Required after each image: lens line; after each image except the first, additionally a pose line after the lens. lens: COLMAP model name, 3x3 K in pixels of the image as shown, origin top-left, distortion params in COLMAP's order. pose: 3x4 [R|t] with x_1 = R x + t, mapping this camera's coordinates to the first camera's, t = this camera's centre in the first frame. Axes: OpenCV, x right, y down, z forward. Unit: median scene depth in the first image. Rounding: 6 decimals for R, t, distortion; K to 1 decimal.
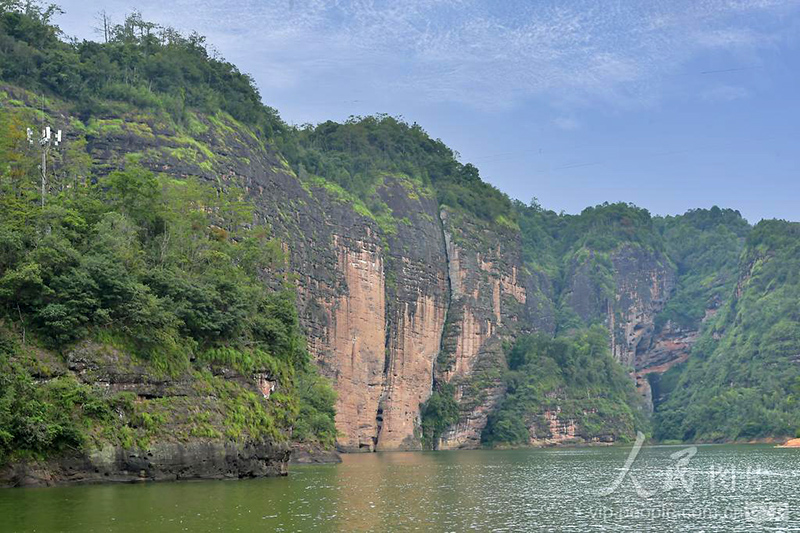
lens RADIAL K [[1643.4, 0, 403.5], [0, 1643.4, 265.0], [0, 0, 1]] dist [-0.078867, 0.000000]
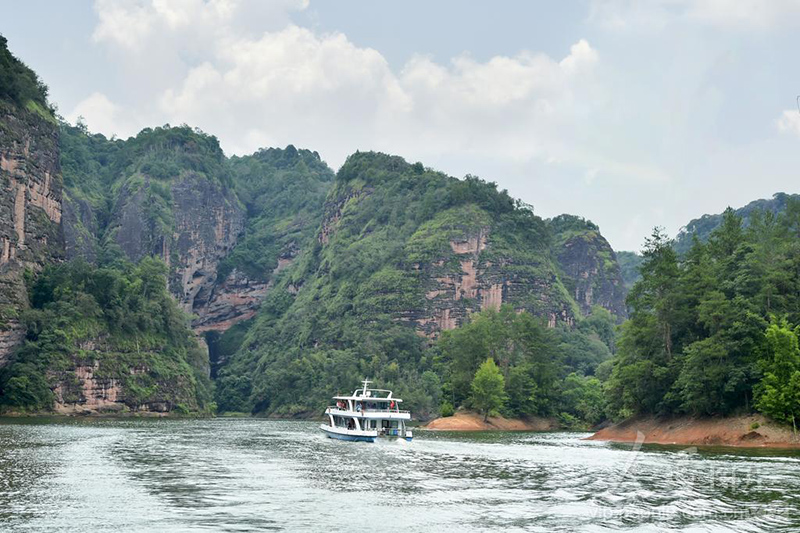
lens RADIAL K [[1643.4, 0, 403.8], [0, 1643.4, 270.0], [0, 0, 1]] dist [-0.078867, 0.000000]
pose [[0.960037, 0.057424, 0.273918, 0.018052], [-0.063246, 0.997920, 0.012464, 0.021437], [-0.272632, -0.029290, 0.961672, 0.200208]]
